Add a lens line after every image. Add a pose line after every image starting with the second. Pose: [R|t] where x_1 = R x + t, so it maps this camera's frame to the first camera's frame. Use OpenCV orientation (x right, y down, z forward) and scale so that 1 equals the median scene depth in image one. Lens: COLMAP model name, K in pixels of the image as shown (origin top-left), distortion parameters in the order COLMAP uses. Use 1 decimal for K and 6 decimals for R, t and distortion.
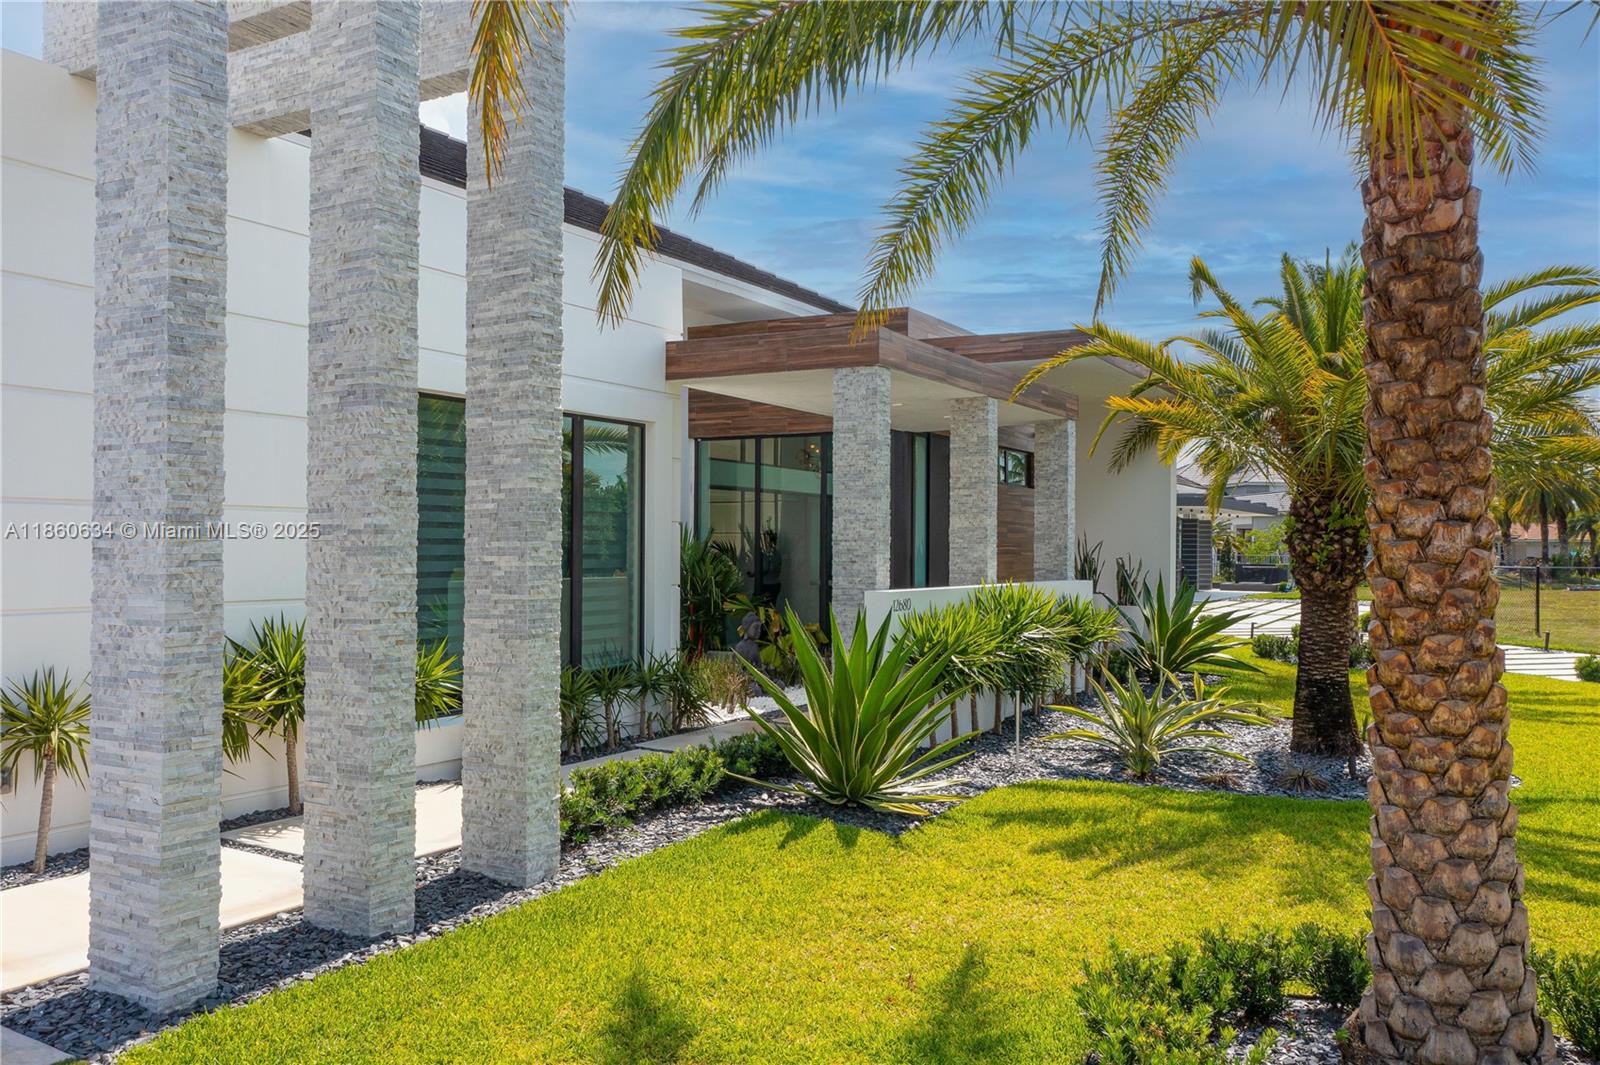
lens RADIAL K [[1279.0, 0, 795.4], [0, 1279.0, 536.6], [0, 0, 1]] dist [0.004340, 0.004678]
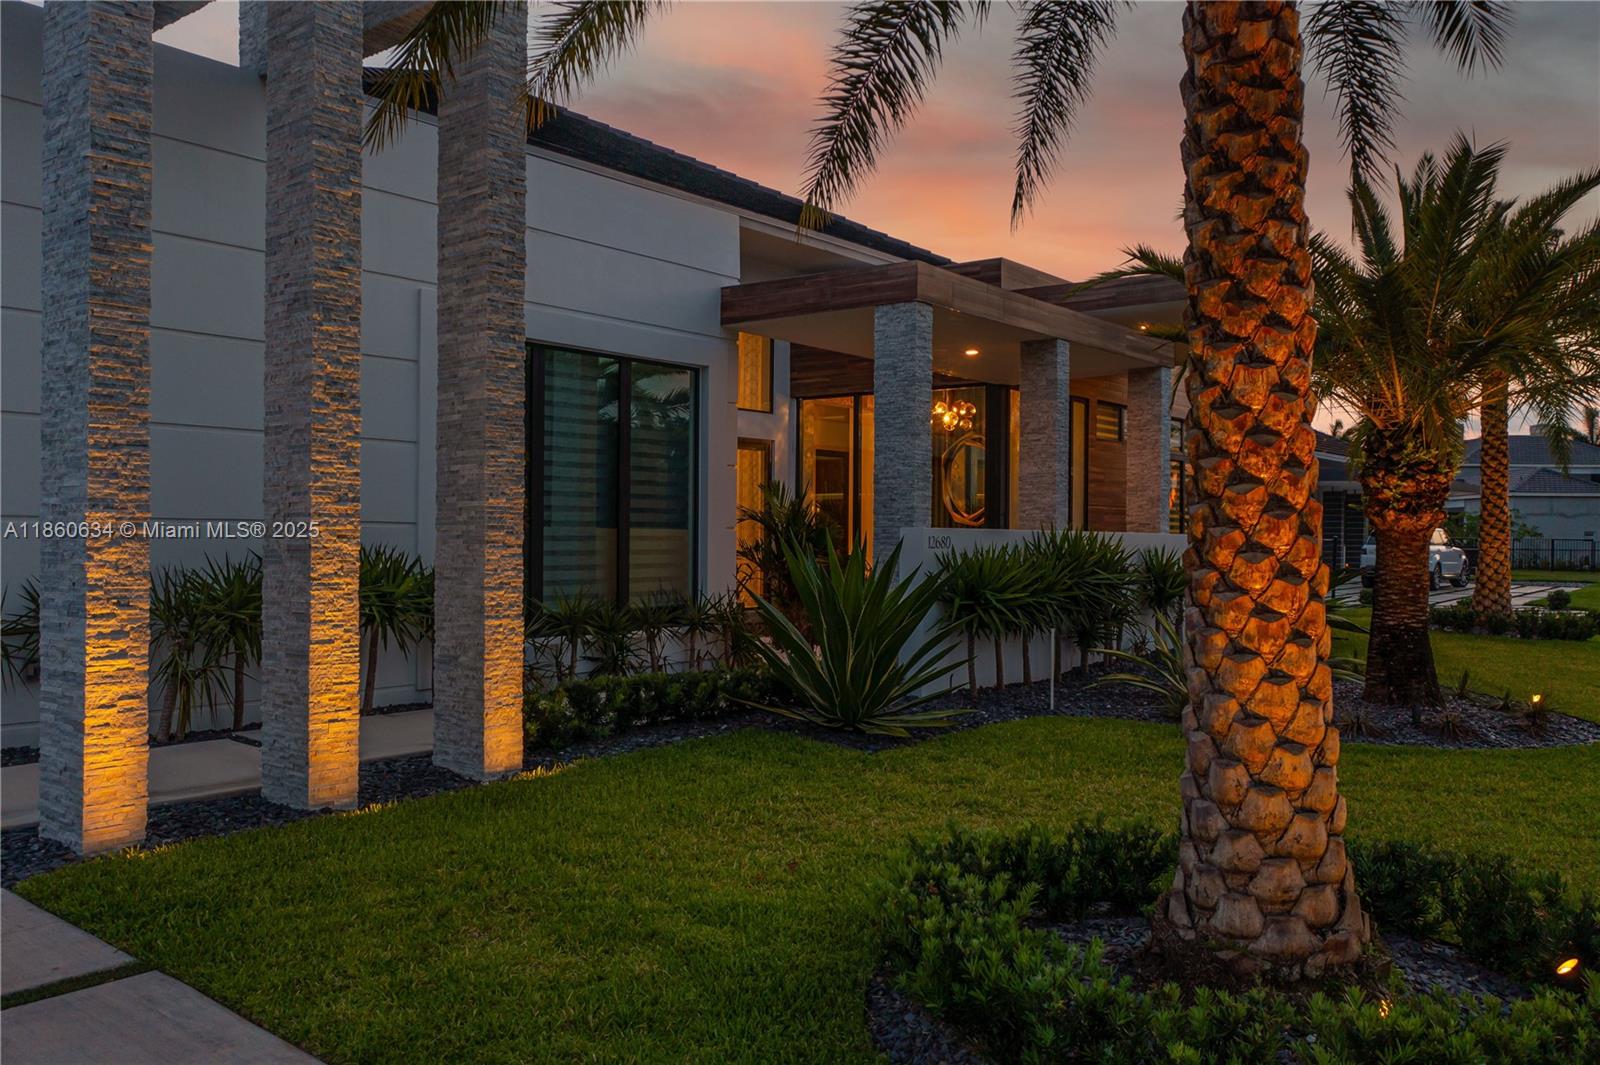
lens RADIAL K [[1279.0, 0, 794.1], [0, 1279.0, 534.2], [0, 0, 1]] dist [0.004340, 0.004678]
pose [[0.988150, 0.001807, -0.153481, 0.267326], [-0.001018, 0.999986, 0.005220, 0.090293], [0.153488, -0.005002, 0.988138, 0.013966]]
